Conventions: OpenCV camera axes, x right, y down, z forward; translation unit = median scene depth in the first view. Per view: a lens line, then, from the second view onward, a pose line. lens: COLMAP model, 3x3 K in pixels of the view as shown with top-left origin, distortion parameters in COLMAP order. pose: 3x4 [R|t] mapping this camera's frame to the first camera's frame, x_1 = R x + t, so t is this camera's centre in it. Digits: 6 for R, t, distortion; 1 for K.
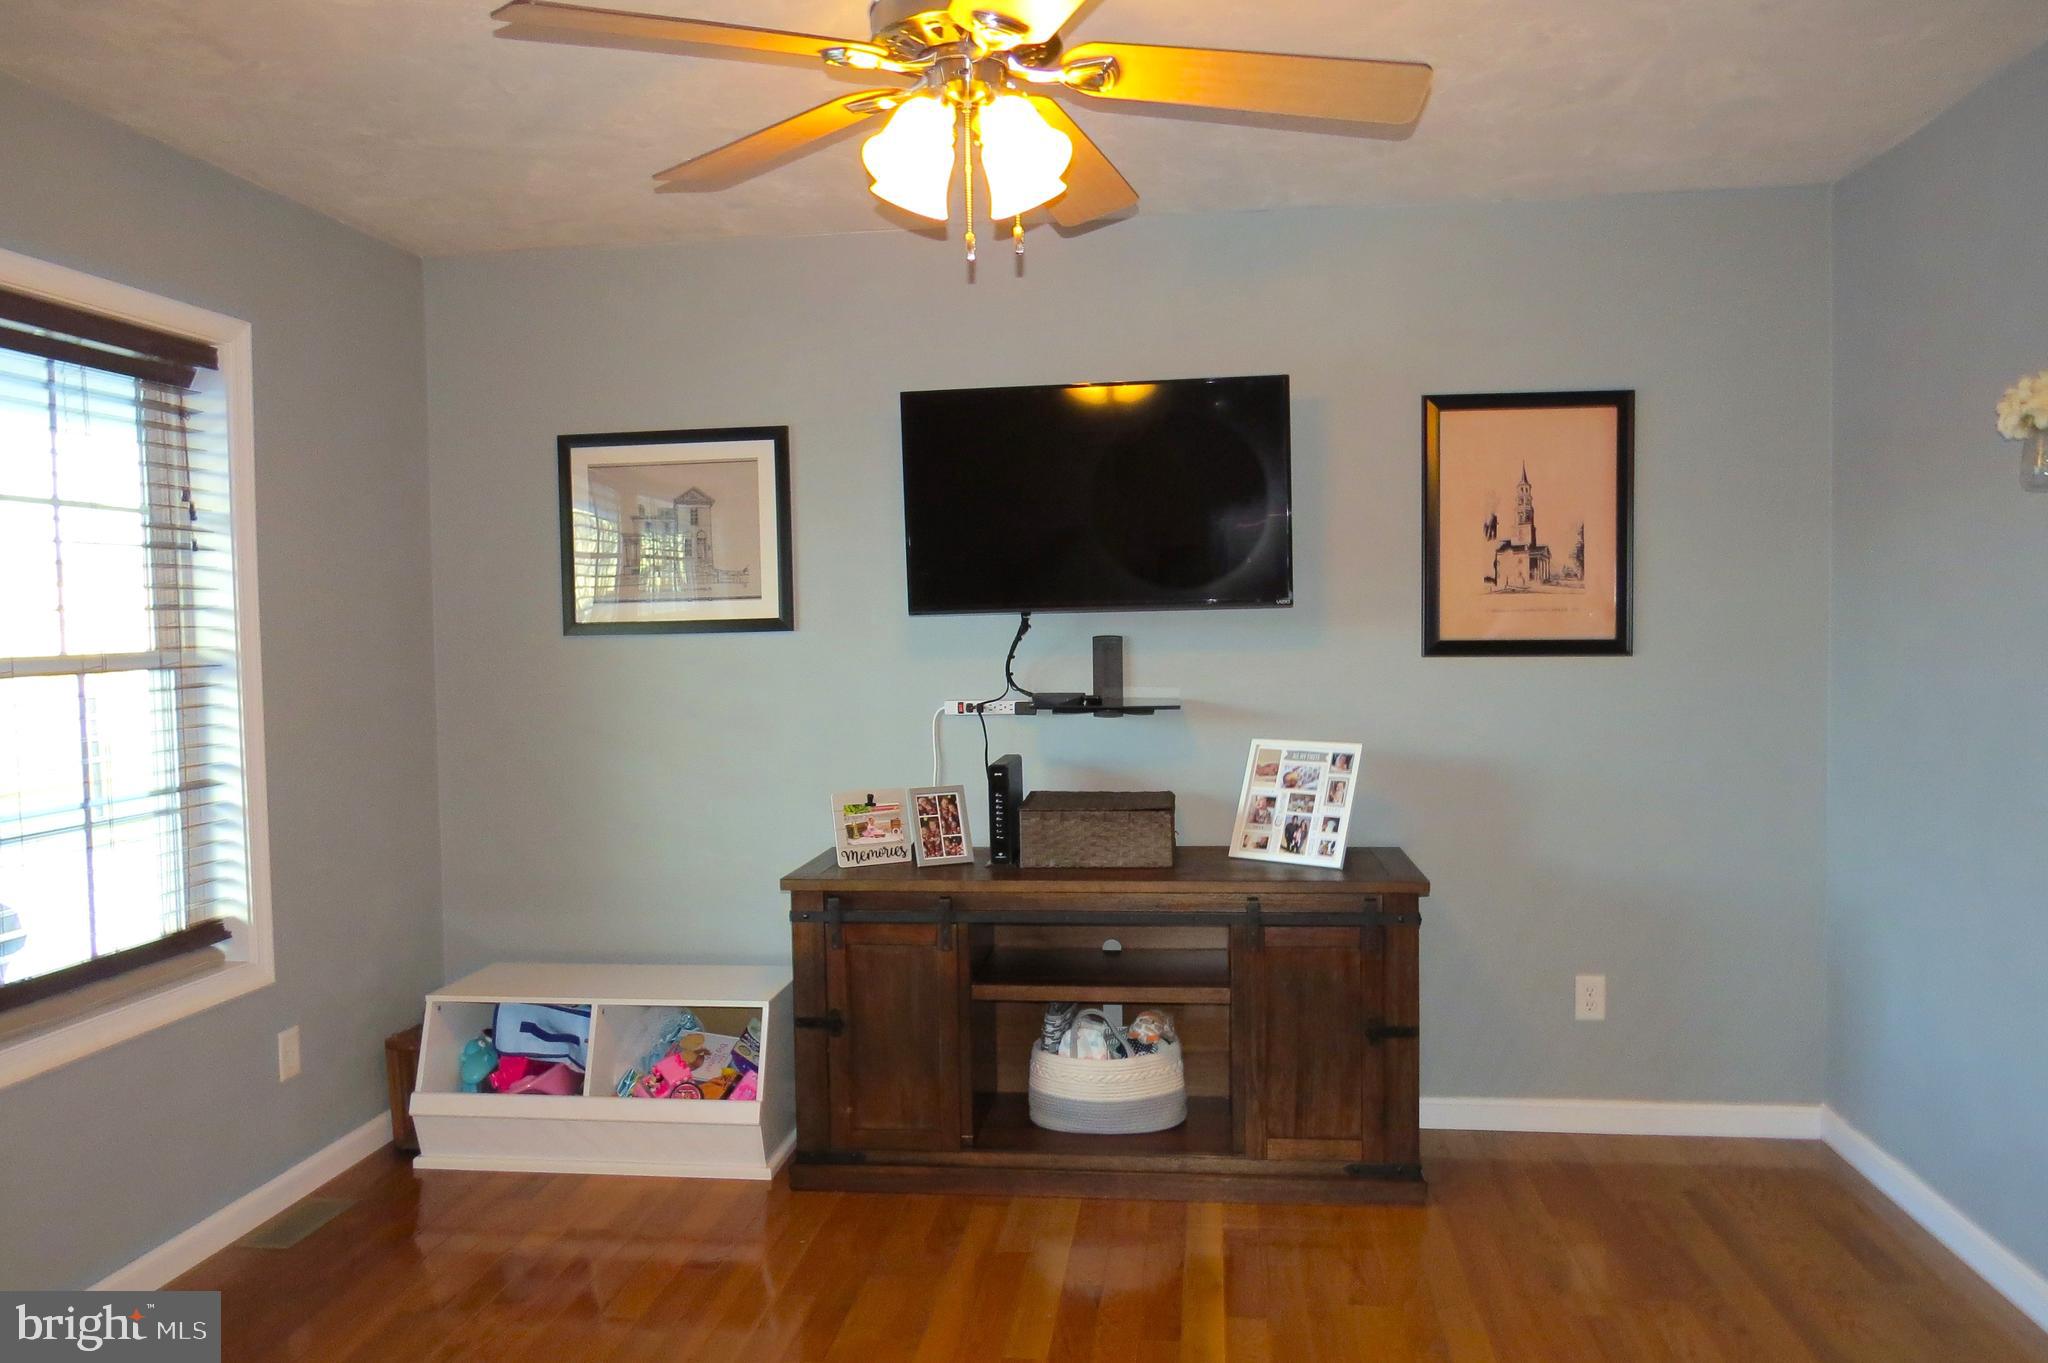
lens RADIAL K [[1460.8, 0, 1024.4], [0, 1460.8, 670.9], [0, 0, 1]] dist [-0.027266, 0.002531]
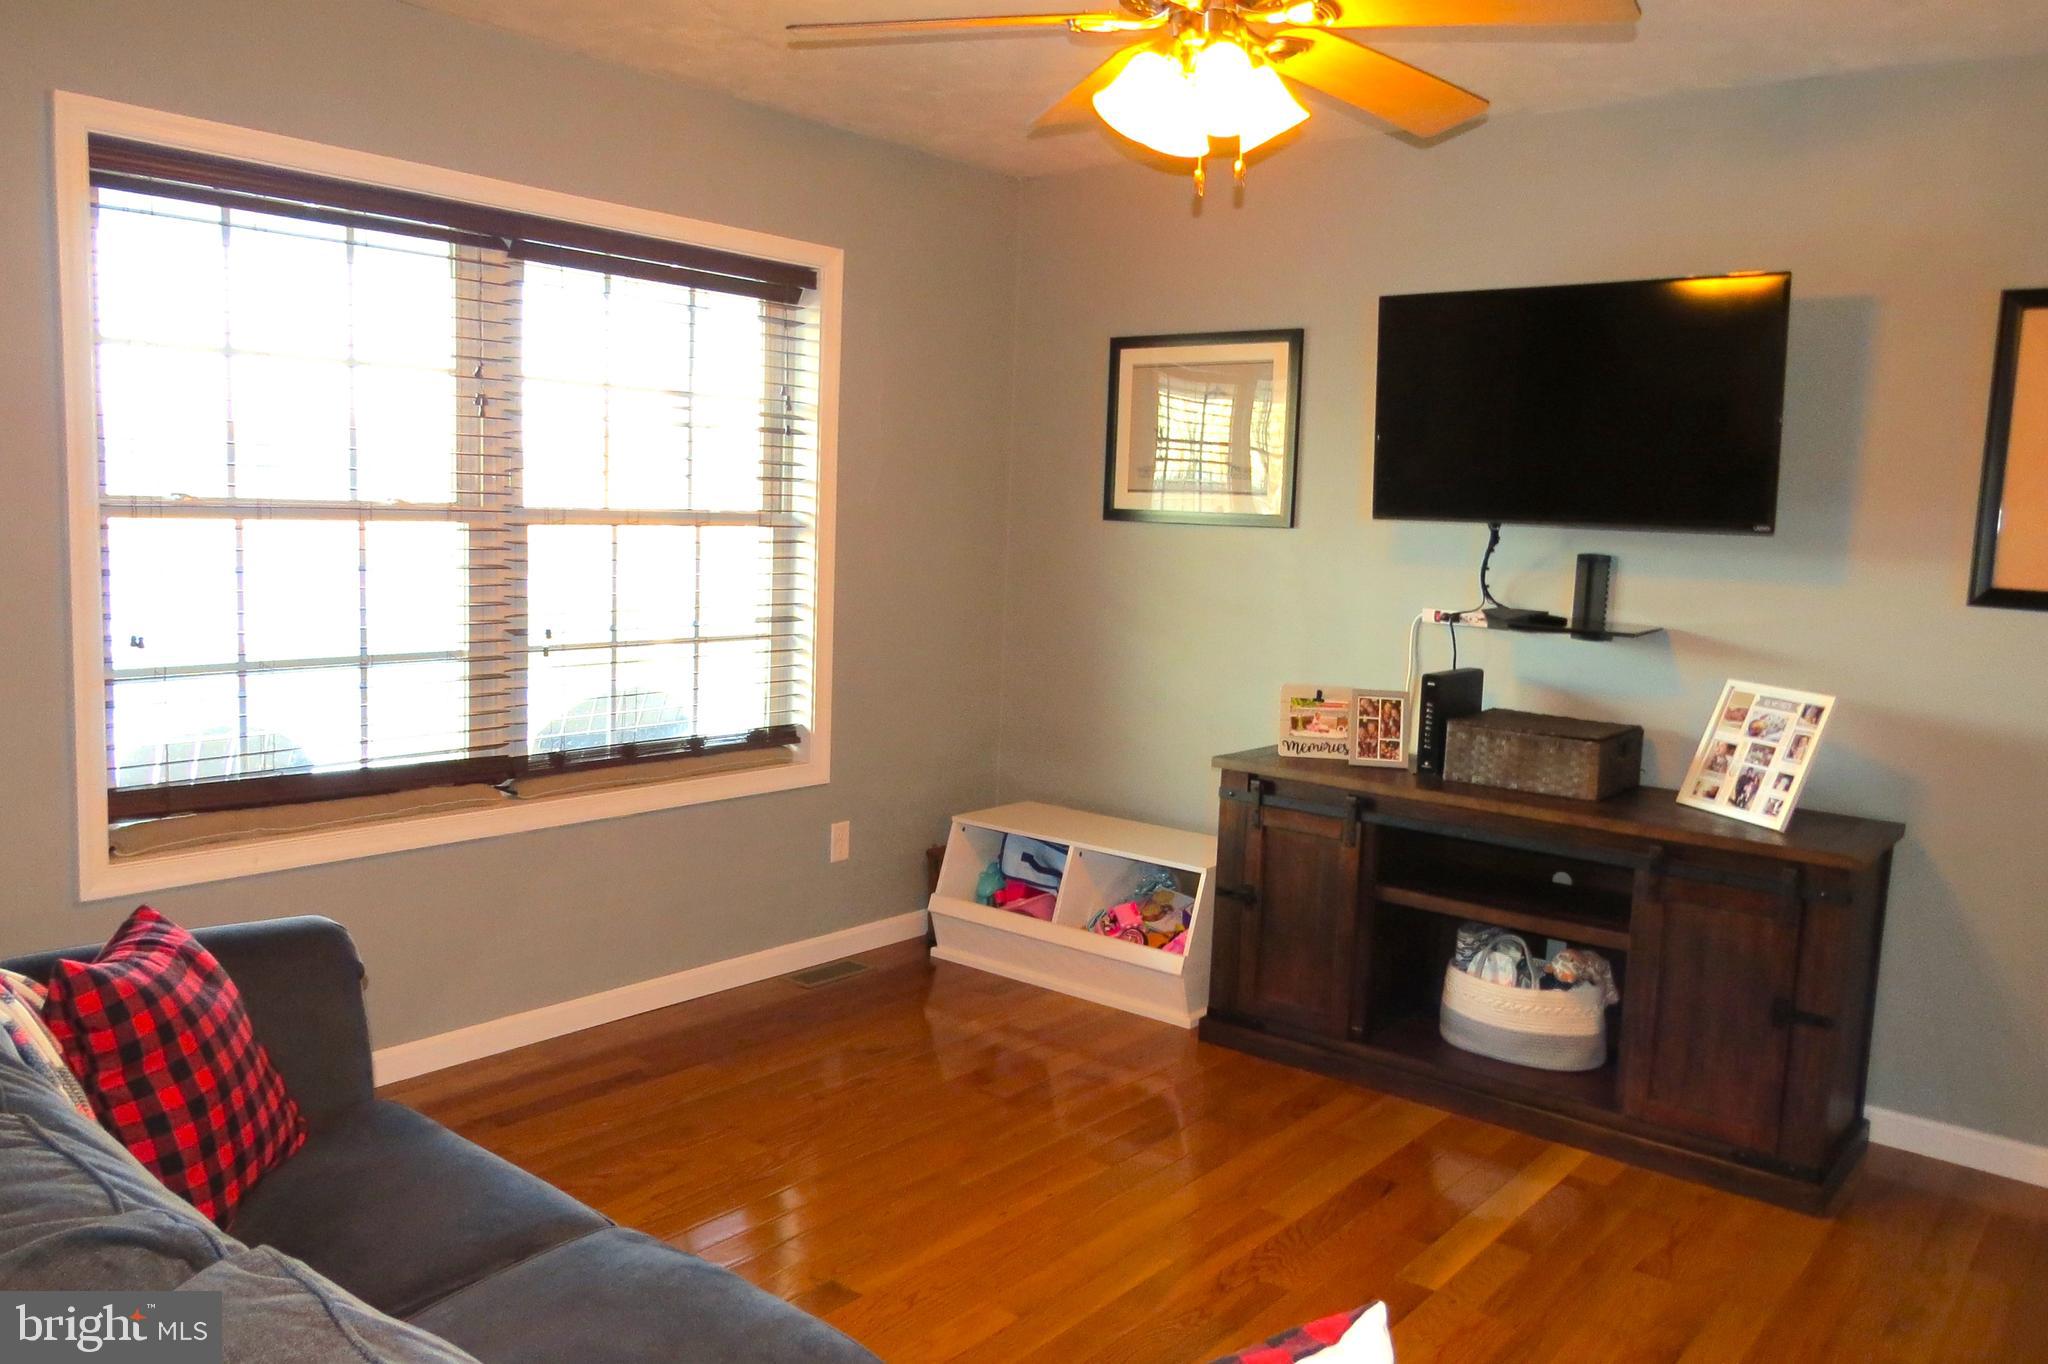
lens RADIAL K [[1550.1, 0, 1017.3], [0, 1550.1, 668.2], [0, 0, 1]] dist [-0.024312, 0.006662]
pose [[0.845283, 0.108835, -0.523117, 0.290454], [-0.073827, 0.993435, 0.087392, -0.011317], [0.529194, -0.035251, 0.847769, -0.044569]]
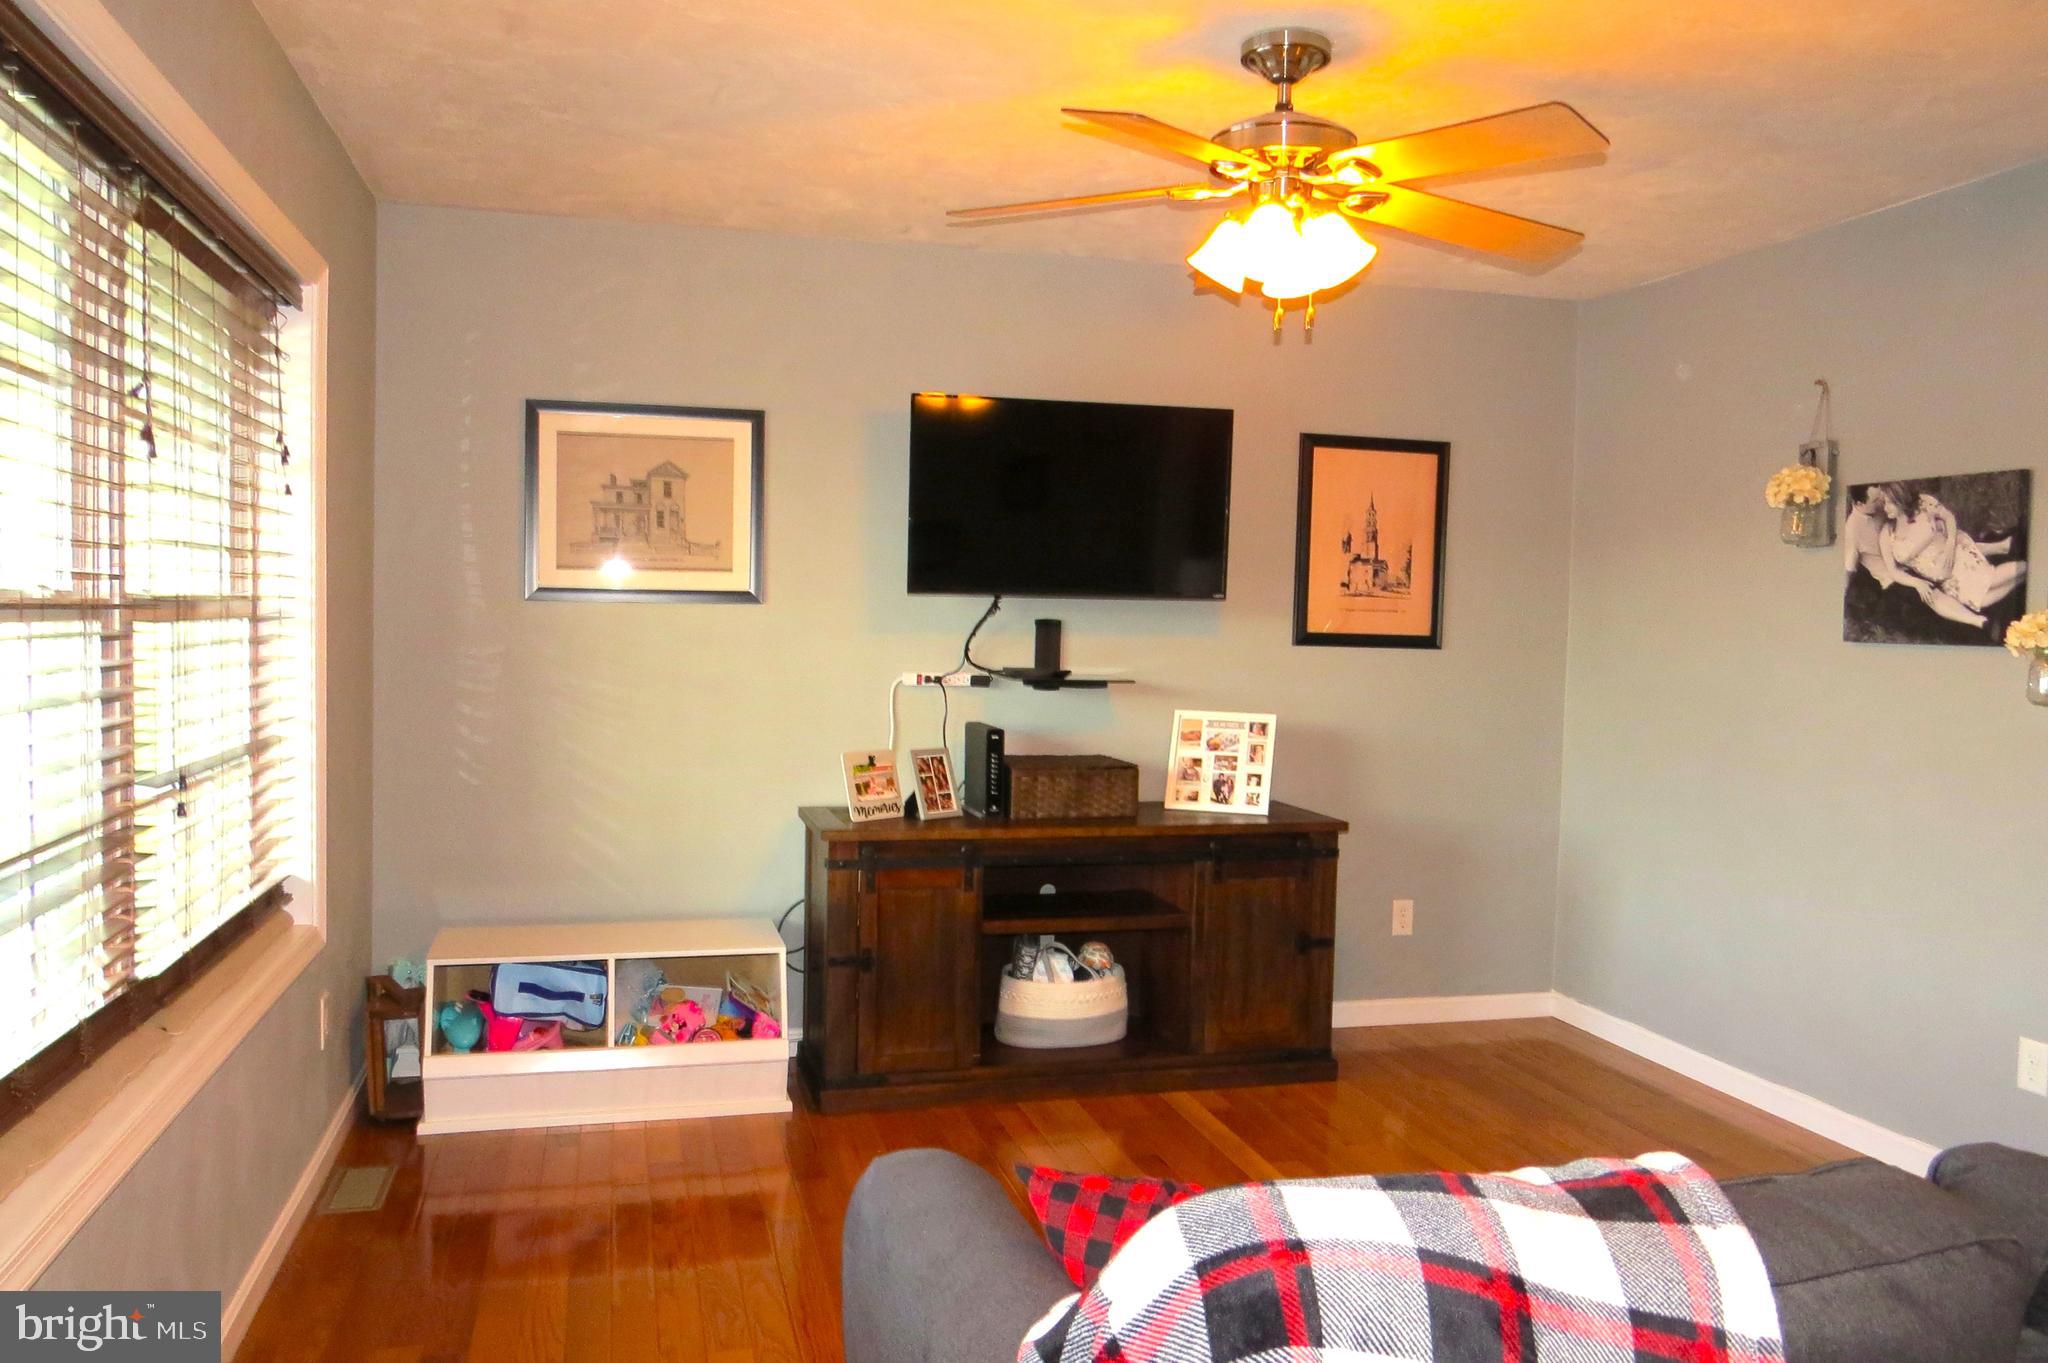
lens RADIAL K [[1550.1, 0, 1017.3], [0, 1550.1, 667.7], [0, 0, 1]] dist [-0.024312, 0.006662]
pose [[0.924358, 0.024124, 0.380764, -0.456908], [-0.026046, 0.999661, -0.000105, 0.015909], [-0.380637, -0.009821, 0.924672, -0.122414]]
